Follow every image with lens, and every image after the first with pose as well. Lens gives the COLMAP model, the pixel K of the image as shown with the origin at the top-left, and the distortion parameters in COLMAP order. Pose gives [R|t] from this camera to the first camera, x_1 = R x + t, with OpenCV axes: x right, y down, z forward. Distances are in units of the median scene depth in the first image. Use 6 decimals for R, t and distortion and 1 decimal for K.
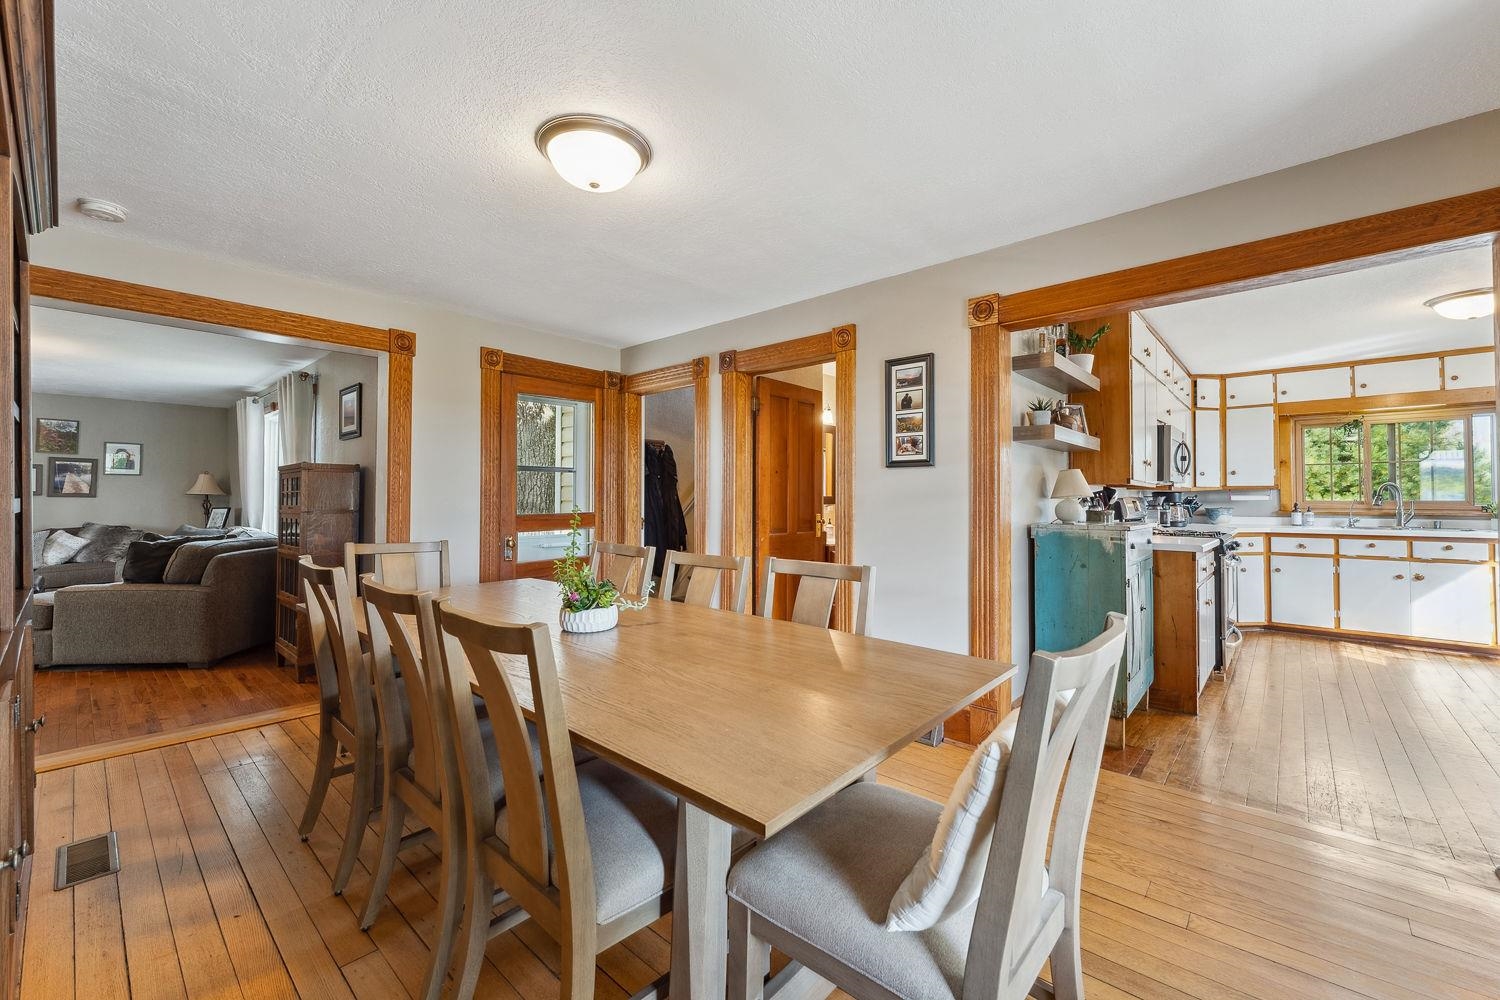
lens RADIAL K [[606.9, 0, 750.1], [0, 606.9, 485.6], [0, 0, 1]] dist [0.000194, -0.000007]
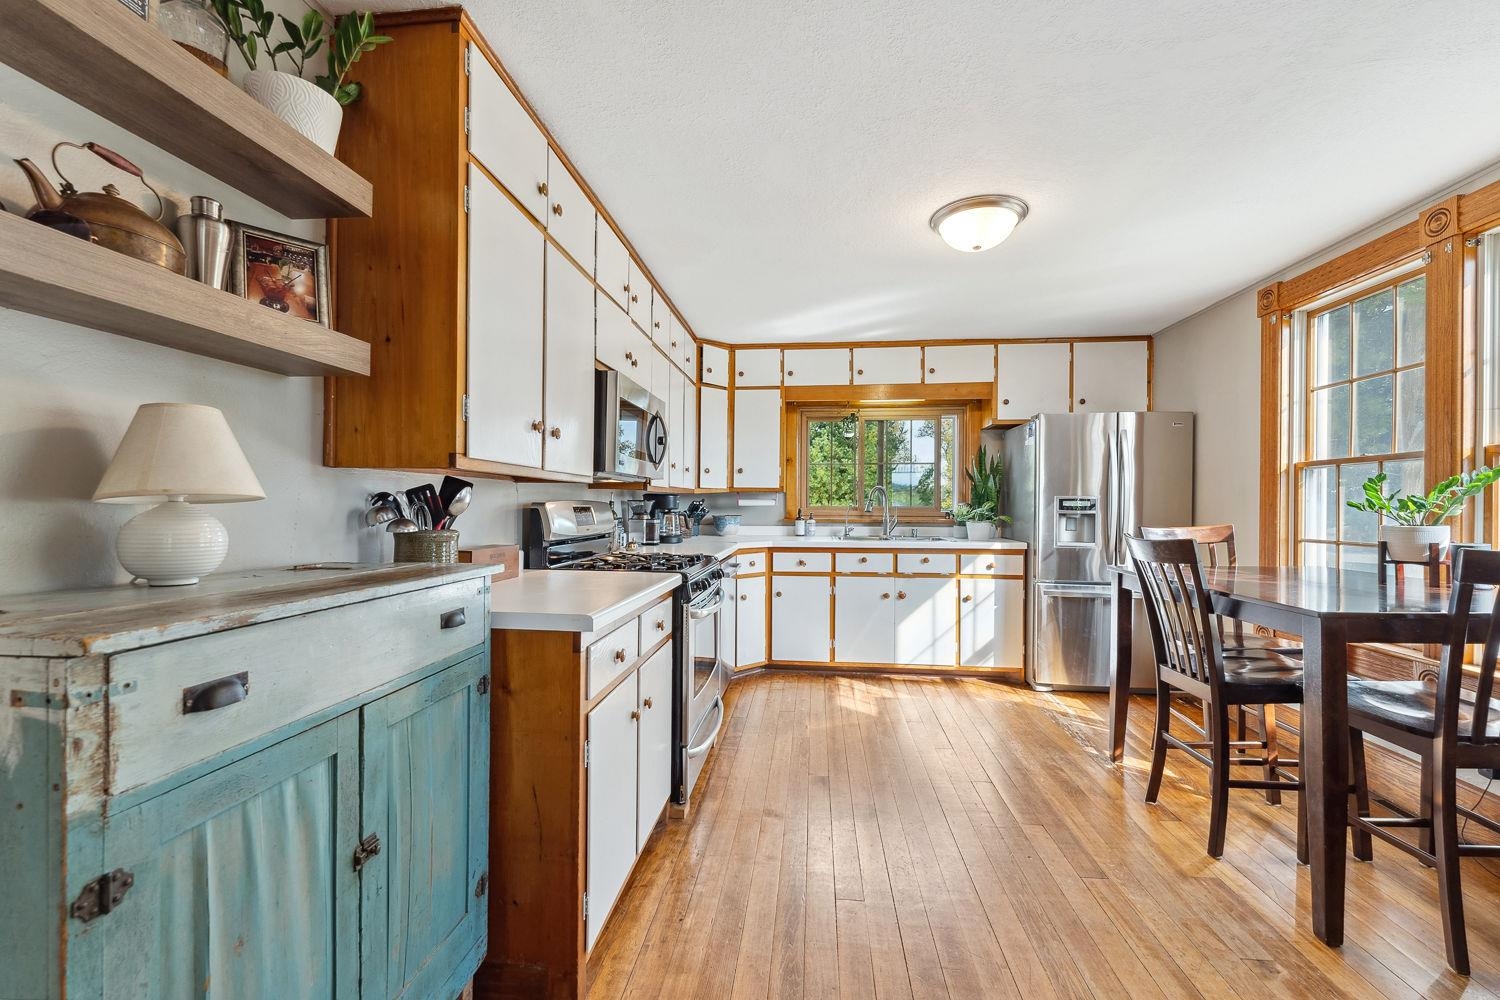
lens RADIAL K [[606.4, 0, 752.4], [0, 606.4, 506.8], [0, 0, 1]] dist [0.000078, -0.000031]
pose [[0.810040, -0.000343, 0.586374, 0.376628], [-0.016357, 0.999597, 0.023181, 0.007683], [-0.586146, -0.028369, 0.809709, 0.381761]]
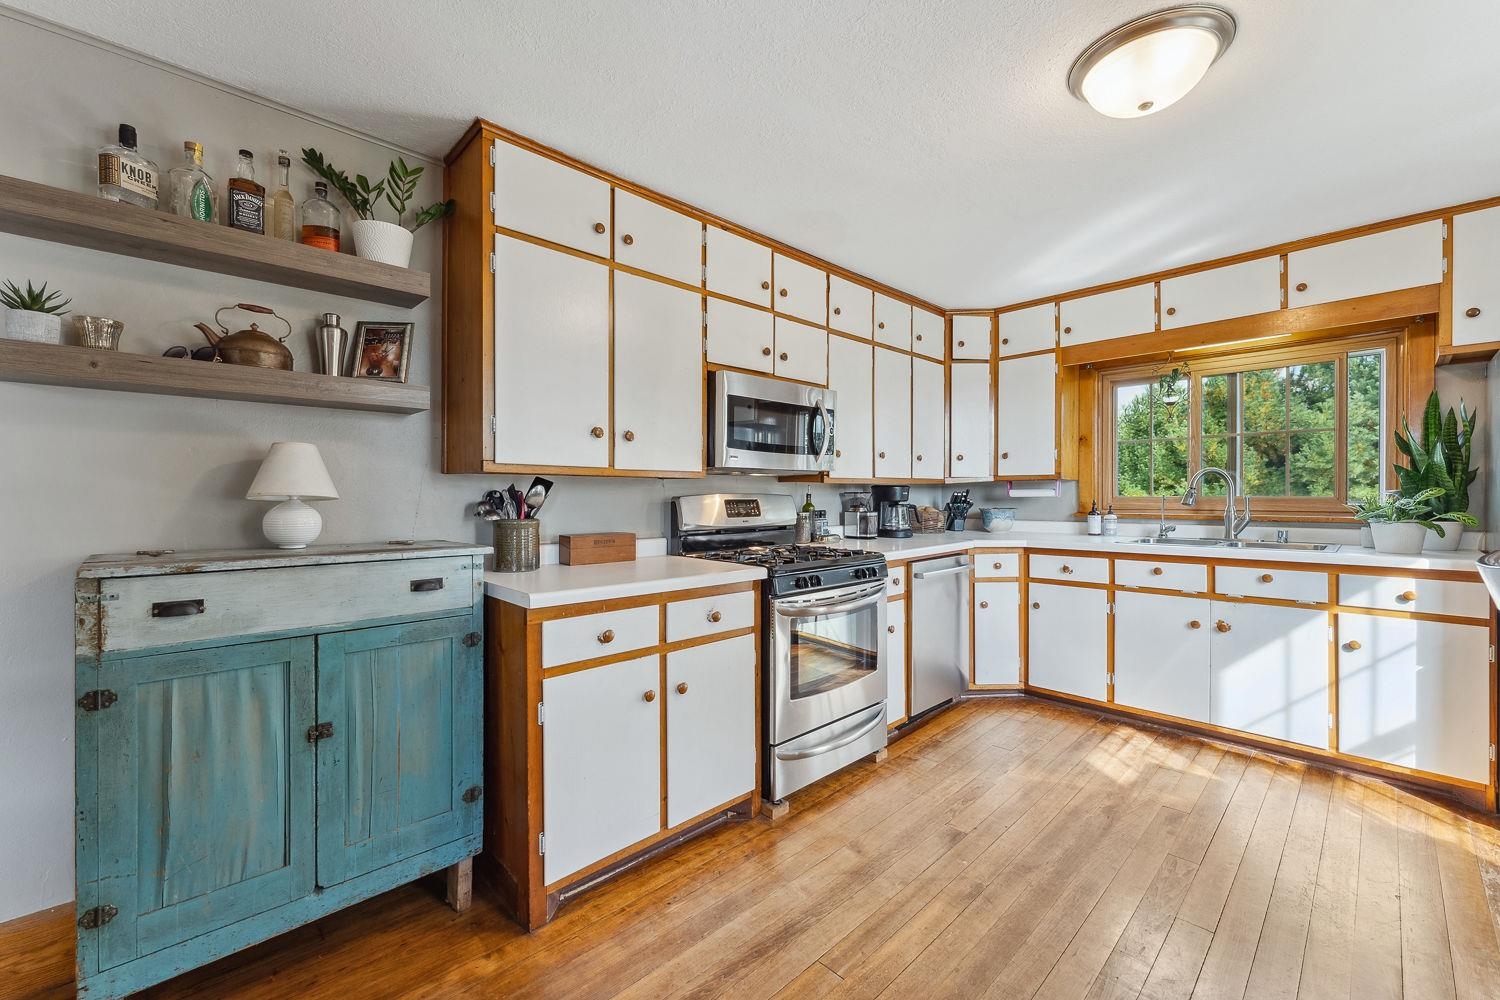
lens RADIAL K [[608.3, 0, 749.2], [0, 608.3, 497.8], [0, 0, 1]] dist [-0.000095, -0.000027]
pose [[0.997204, -0.005099, -0.074553, 0.611372], [0.007141, 0.999606, 0.027152, 0.005392], [0.074385, -0.027608, 0.996847, 0.336334]]
